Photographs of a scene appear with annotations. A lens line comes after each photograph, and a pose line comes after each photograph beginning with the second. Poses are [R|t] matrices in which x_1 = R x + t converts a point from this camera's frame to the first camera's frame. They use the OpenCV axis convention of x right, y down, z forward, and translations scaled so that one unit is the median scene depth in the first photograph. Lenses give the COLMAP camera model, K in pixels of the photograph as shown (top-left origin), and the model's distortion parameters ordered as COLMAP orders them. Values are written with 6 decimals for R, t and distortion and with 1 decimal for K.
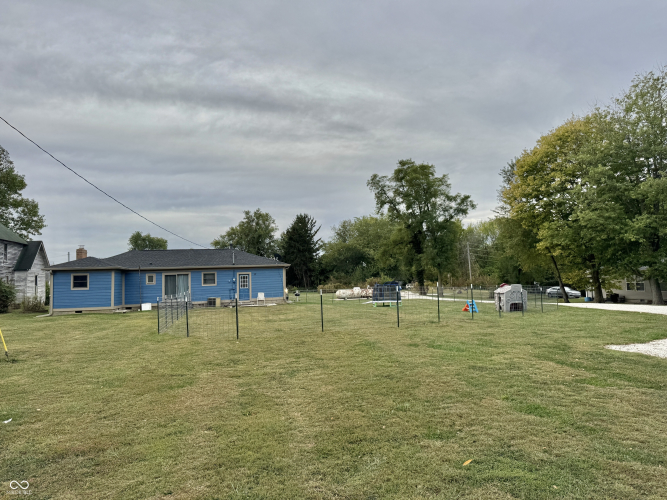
lens RADIAL K [[460.8, 0, 334.6], [0, 460.8, 246.0], [0, 0, 1]] dist [0.043930, -0.004553]
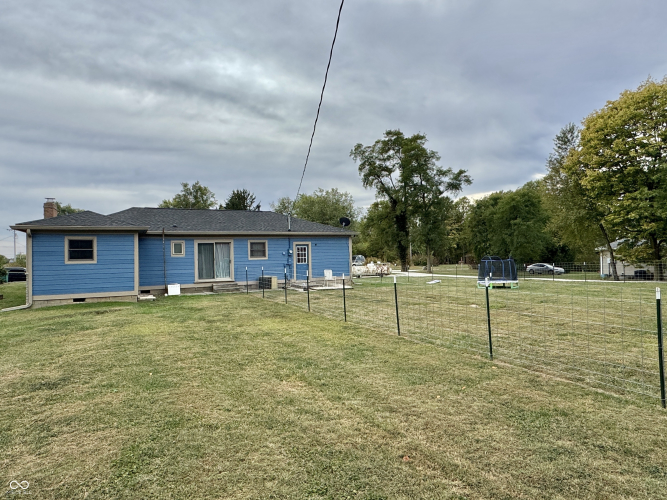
lens RADIAL K [[412.6, 0, 332.9], [0, 412.6, 253.9], [0, 0, 1]] dist [-0.017677, 0.002157]
pose [[0.975921, 0.011649, 0.217812, -0.292213], [-0.025968, 0.997676, 0.062995, 0.033793], [-0.216572, -0.067134, 0.973956, 0.354746]]
